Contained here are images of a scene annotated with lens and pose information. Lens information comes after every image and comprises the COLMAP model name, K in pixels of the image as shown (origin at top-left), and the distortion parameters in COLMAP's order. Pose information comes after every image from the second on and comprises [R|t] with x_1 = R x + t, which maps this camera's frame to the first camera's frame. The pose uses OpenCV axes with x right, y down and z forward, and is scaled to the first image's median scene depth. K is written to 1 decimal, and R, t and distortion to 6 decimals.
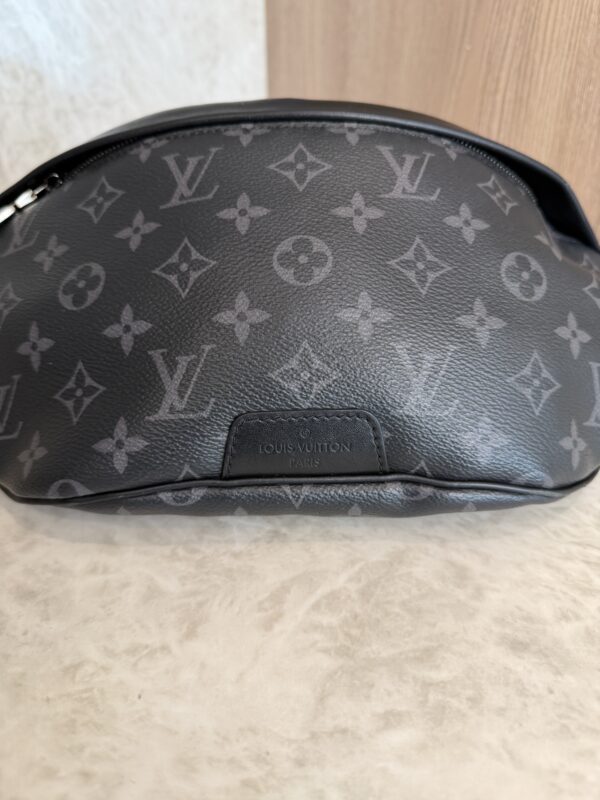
lens RADIAL K [[597.0, 0, 302.0], [0, 597.0, 399.7], [0, 0, 1]] dist [-0.053044, 0.009146]
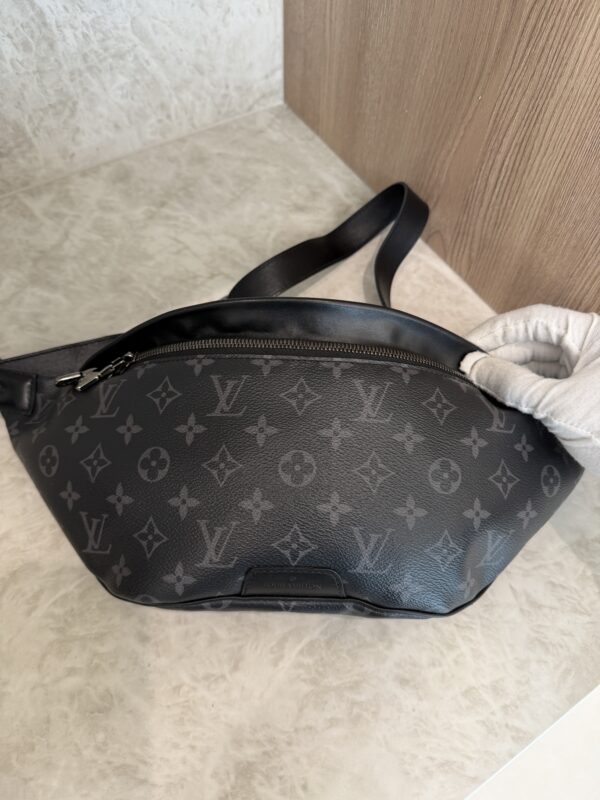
lens RADIAL K [[587.2, 0, 305.6], [0, 587.2, 399.5], [0, 0, 1]] dist [-0.034352, 0.013732]
pose [[0.999106, 0.042258, 0.001206, 0.000930], [-0.038653, 0.901577, 0.430888, -1.162933], [0.017121, -0.430549, 0.902405, -0.320991]]
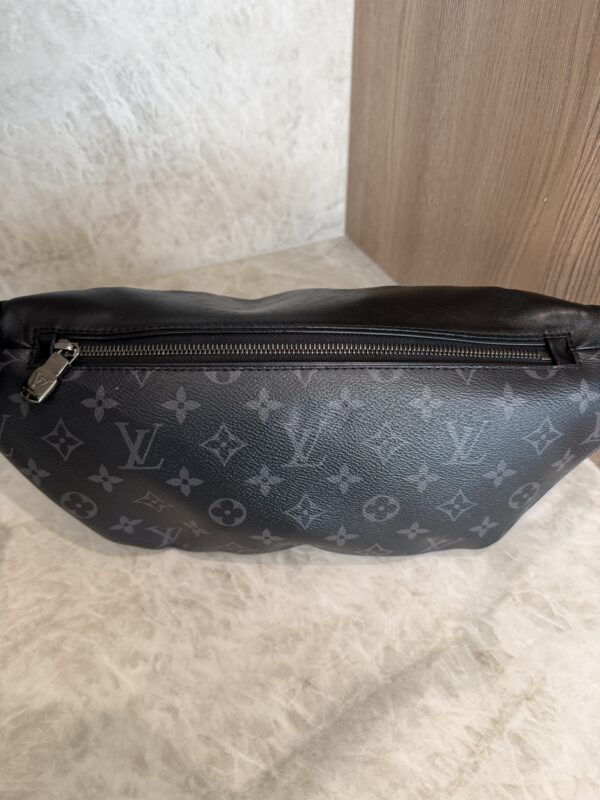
lens RADIAL K [[587.5, 0, 297.7], [0, 587.5, 399.7], [0, 0, 1]] dist [-0.029336, 0.003245]
pose [[0.984127, 0.105618, -0.142612, 0.124574], [-0.079877, 0.981235, 0.175490, -0.880999], [0.158470, -0.161313, 0.974097, -0.065638]]
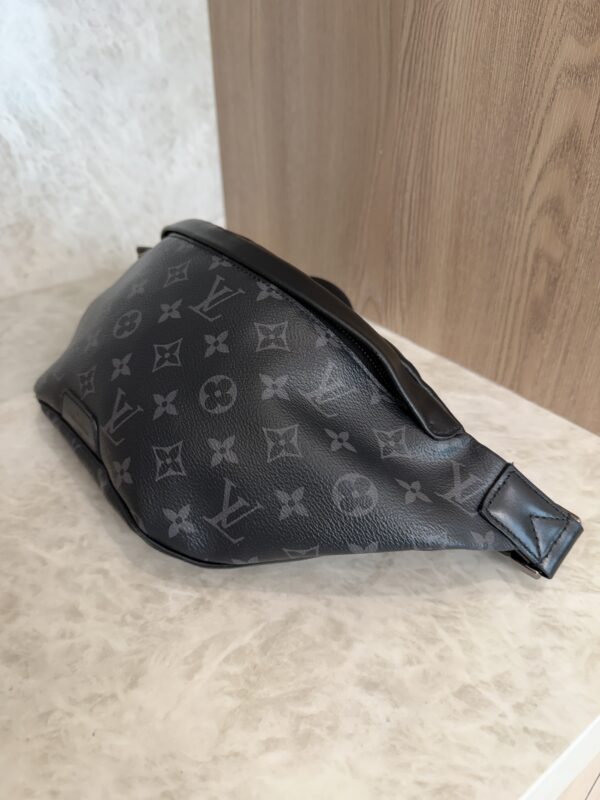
lens RADIAL K [[590.2, 0, 301.1], [0, 590.2, 398.5], [0, 0, 1]] dist [-0.037178, 0.010445]
pose [[0.999356, -0.032061, 0.016128, 0.191543], [0.032123, 0.999477, -0.003612, -0.237590], [-0.016003, 0.004127, 0.999863, -0.345918]]
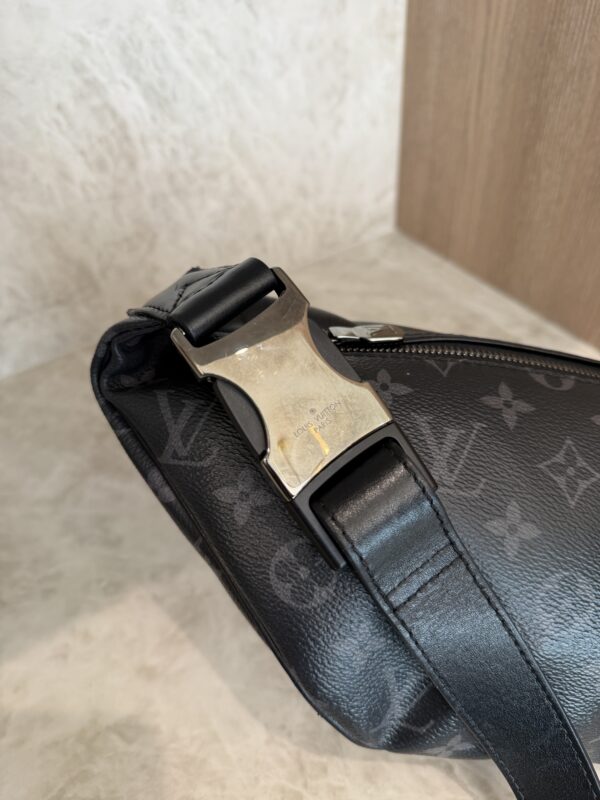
lens RADIAL K [[601.6, 0, 299.1], [0, 601.6, 399.5], [0, 0, 1]] dist [-0.047548, 0.001465]
pose [[0.998146, -0.022388, -0.056595, -0.507476], [0.032332, 0.982874, 0.181422, -0.988238], [0.051564, -0.182915, 0.981776, 0.501111]]
